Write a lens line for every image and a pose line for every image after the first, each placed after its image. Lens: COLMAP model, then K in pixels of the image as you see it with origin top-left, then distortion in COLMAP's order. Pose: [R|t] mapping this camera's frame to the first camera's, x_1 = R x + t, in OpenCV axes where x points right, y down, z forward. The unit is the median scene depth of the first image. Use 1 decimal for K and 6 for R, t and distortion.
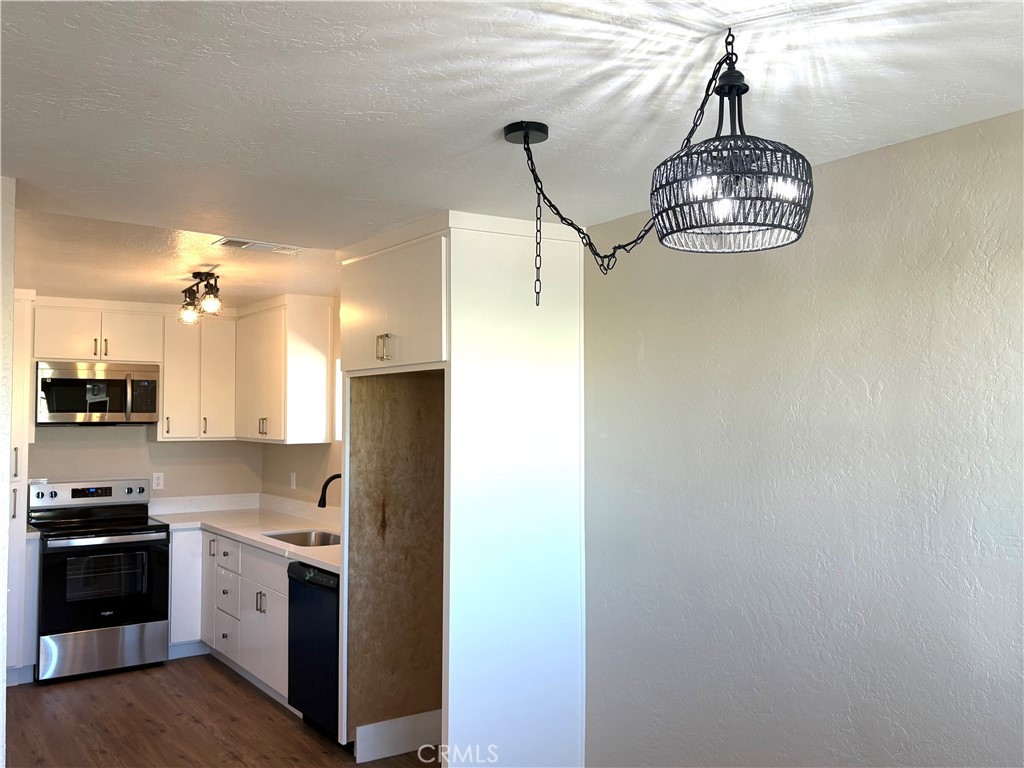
lens RADIAL K [[907.7, 0, 512.0], [0, 907.7, 384.0], [0, 0, 1]] dist [0.022716, -0.006843]
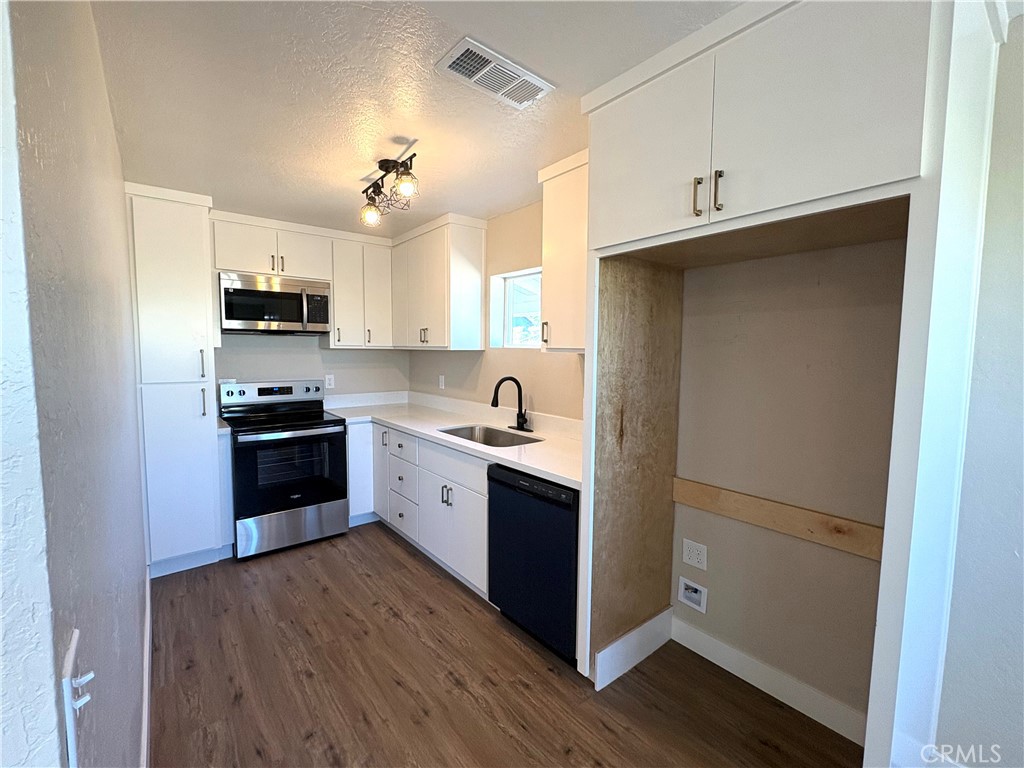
lens RADIAL K [[448.9, 0, 512.0], [0, 448.9, 384.0], [0, 0, 1]] dist [0.001136, 0.000134]
pose [[0.997652, 0.003478, 0.068393, -0.217299], [-0.011152, 0.993629, 0.112145, 0.045849], [-0.067567, -0.112645, 0.991335, 0.450164]]
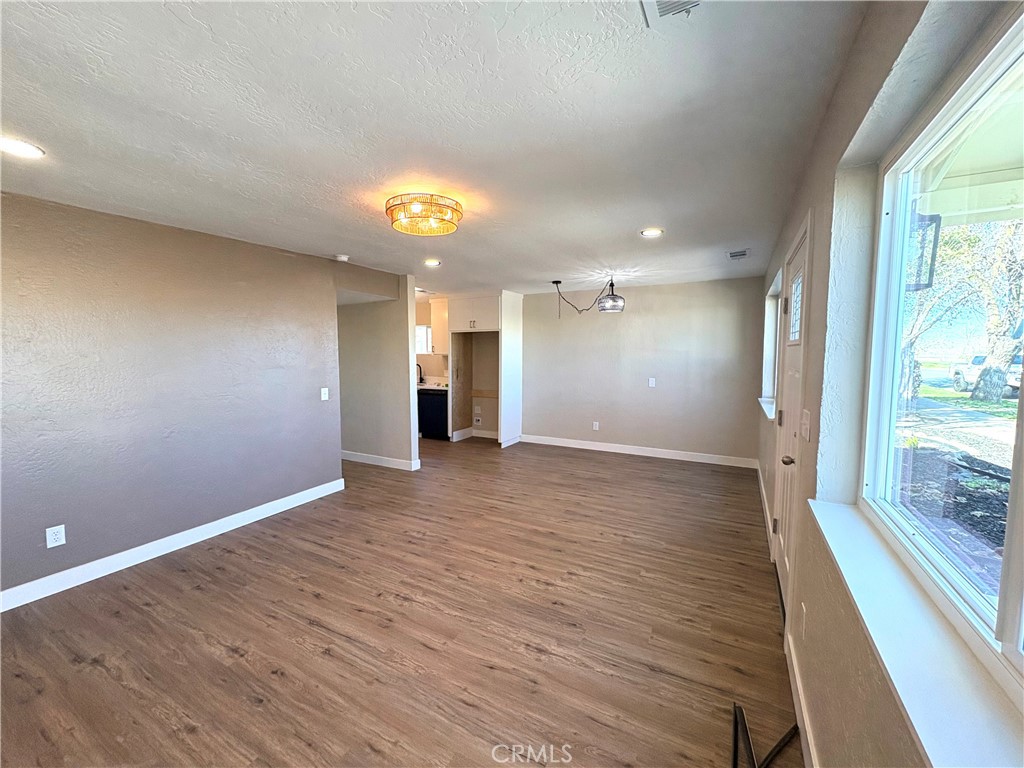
lens RADIAL K [[405.2, 0, 509.8], [0, 405.2, 381.9], [0, 0, 1]] dist [0.003183, 0.000181]
pose [[0.896370, -0.028559, 0.442385, -0.505080], [-0.017836, 0.994791, 0.100361, 0.015120], [-0.442947, -0.097851, 0.891192, -0.365973]]
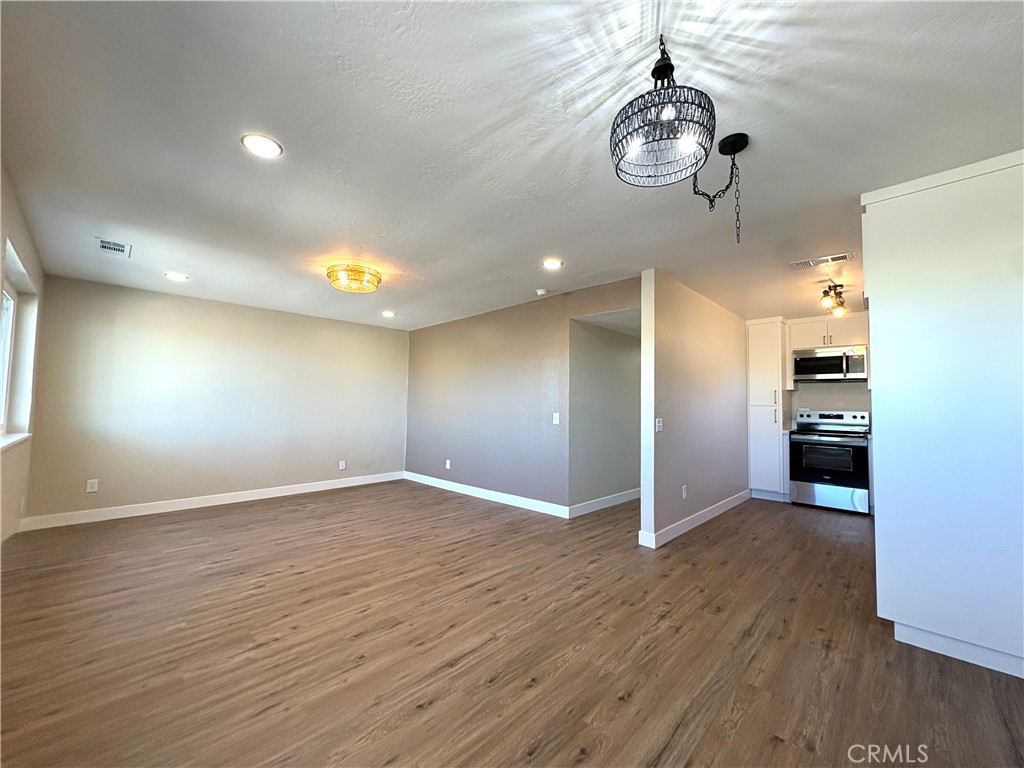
lens RADIAL K [[405.2, 0, 509.8], [0, 405.2, 381.9], [0, 0, 1]] dist [0.003183, 0.000181]
pose [[0.190388, -0.044763, -0.980688, 0.278692], [0.018472, 0.998946, -0.042011, 0.077342], [0.981535, -0.010117, 0.191014, 0.195685]]
